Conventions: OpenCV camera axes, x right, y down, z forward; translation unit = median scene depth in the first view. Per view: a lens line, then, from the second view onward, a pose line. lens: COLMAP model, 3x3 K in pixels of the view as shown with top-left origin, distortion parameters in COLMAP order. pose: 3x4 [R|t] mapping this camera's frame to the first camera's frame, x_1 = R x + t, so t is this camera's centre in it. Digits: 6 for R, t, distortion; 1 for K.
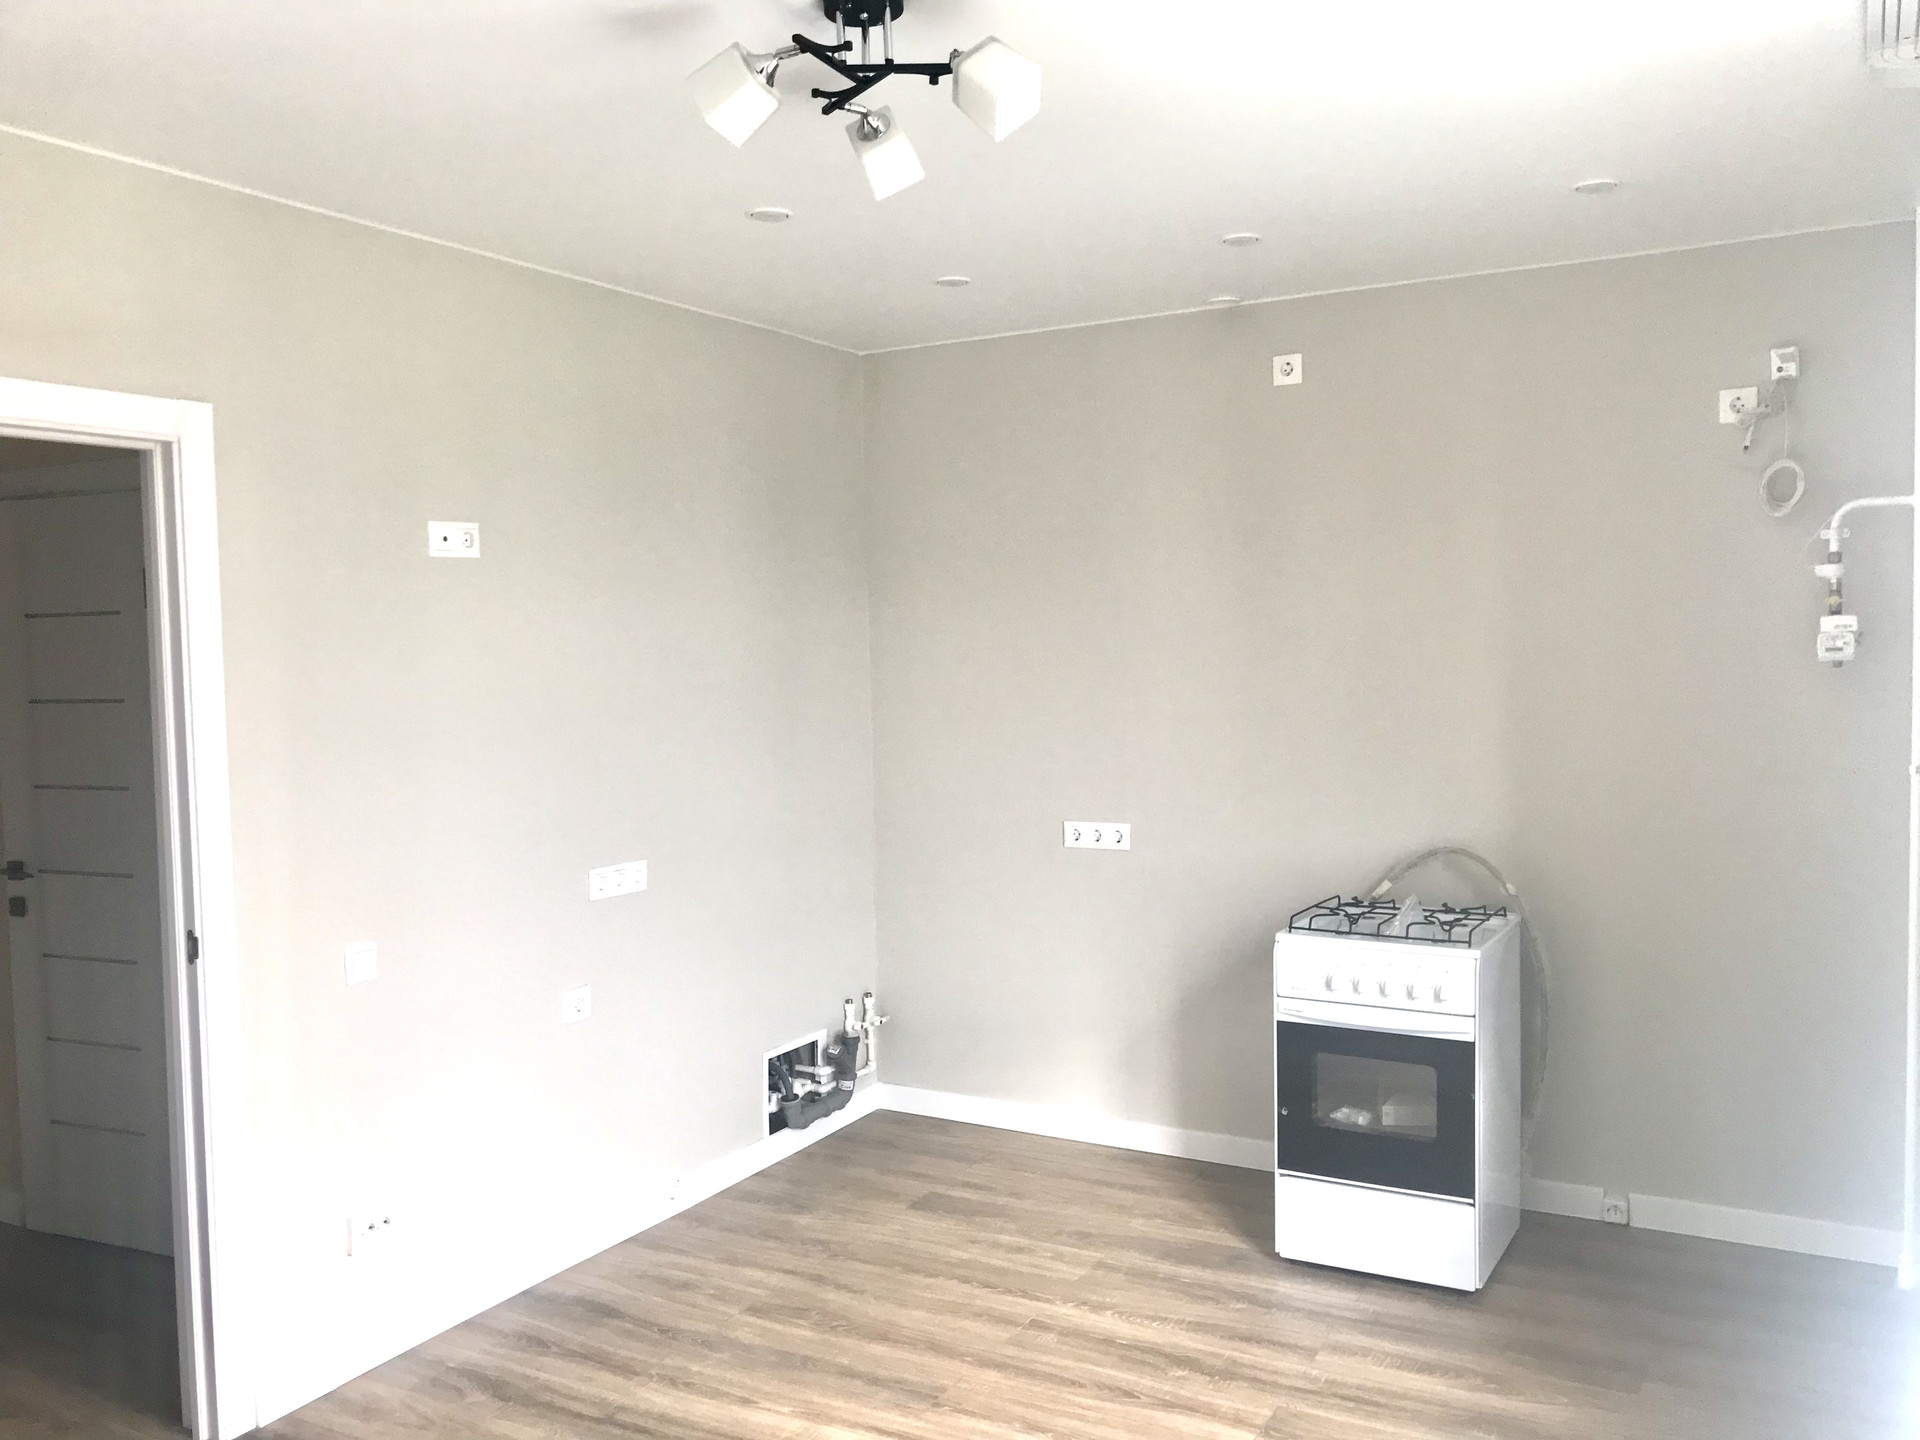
lens RADIAL K [[1581.2, 0, 961.5], [0, 1581.2, 675.5], [0, 0, 1]] dist [0.042576, -0.057405]
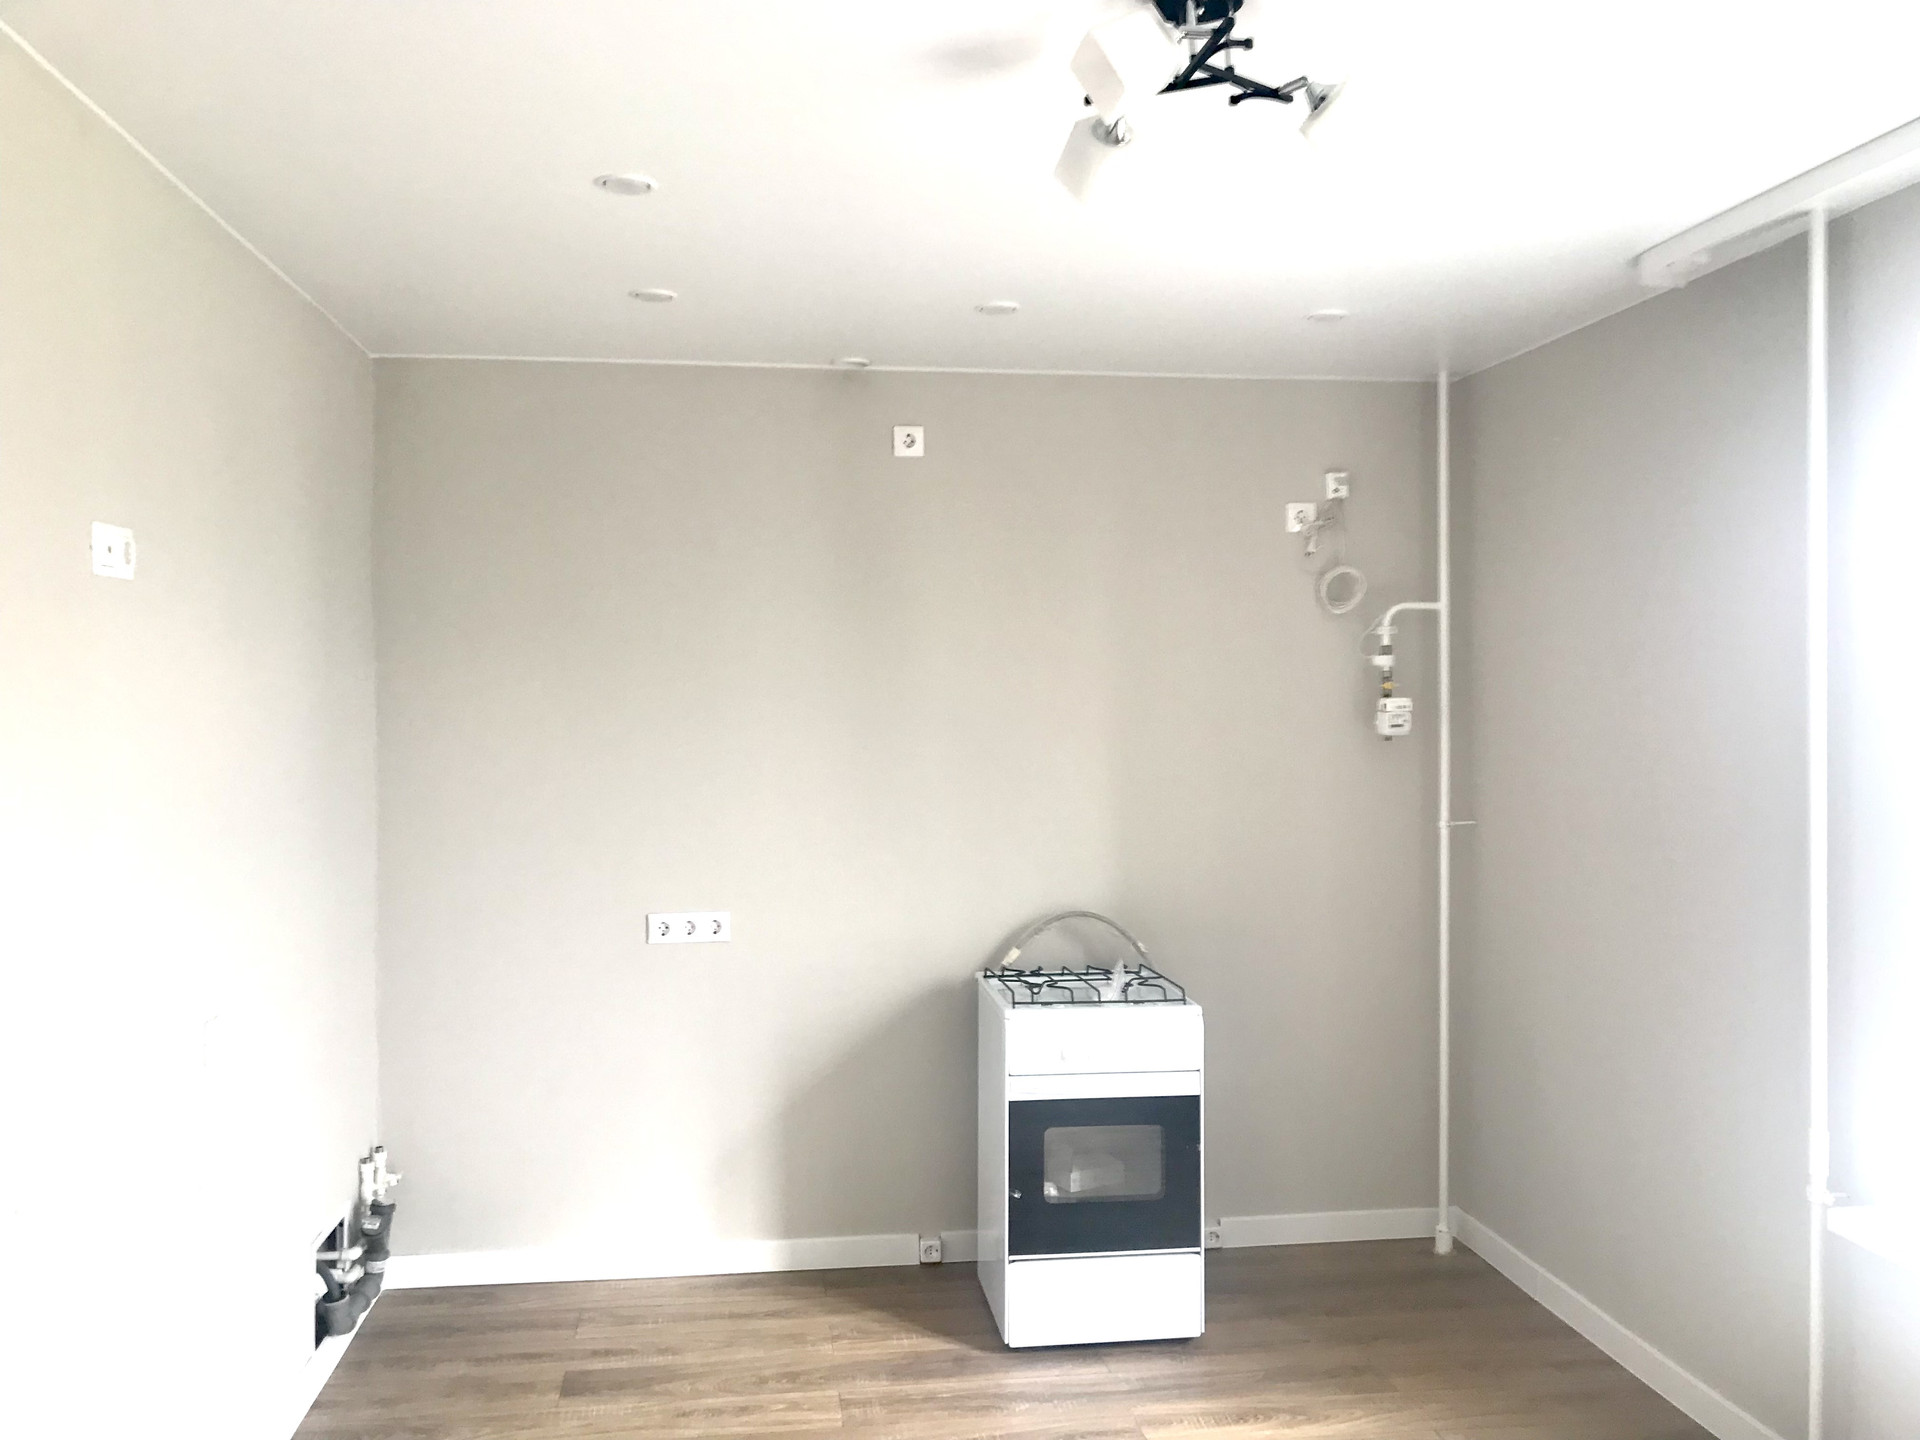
lens RADIAL K [[1581.2, 0, 954.4], [0, 1581.2, 676.8], [0, 0, 1]] dist [0.042576, -0.057405]
pose [[0.801270, 0.025345, 0.597766, -0.409915], [0.002930, 0.998924, -0.046282, 0.000923], [-0.598296, 0.038836, 0.800333, 0.221527]]
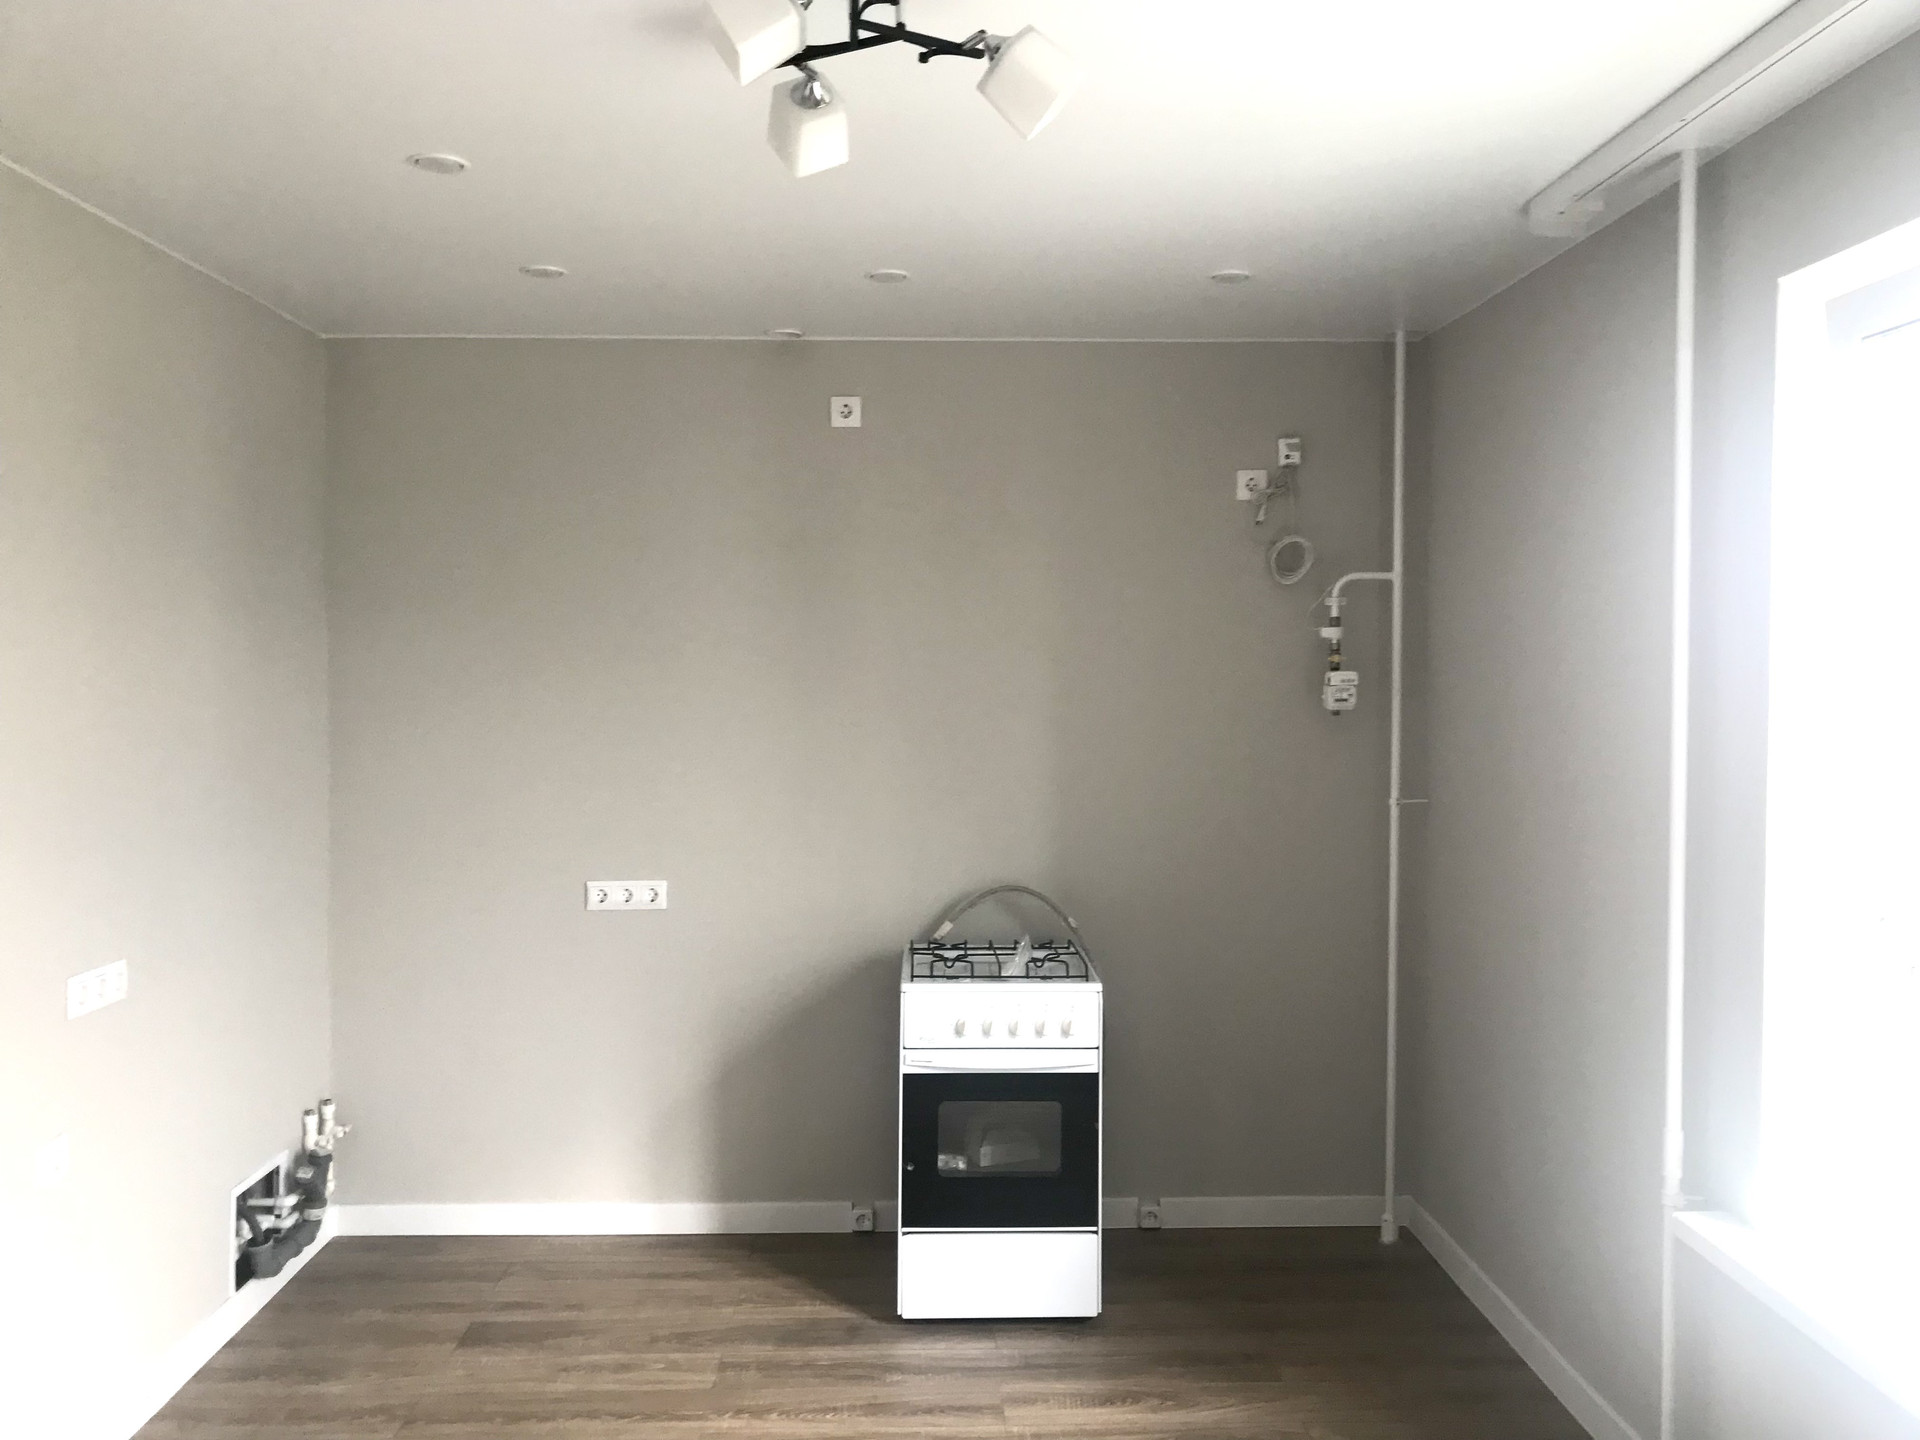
lens RADIAL K [[1581.2, 0, 957.7], [0, 1581.2, 680.3], [0, 0, 1]] dist [0.042576, -0.057405]
pose [[0.858980, 0.015543, 0.511773, -0.269451], [-0.003454, 0.999692, -0.024565, -0.001360], [-0.511998, 0.019333, 0.858769, 0.136118]]
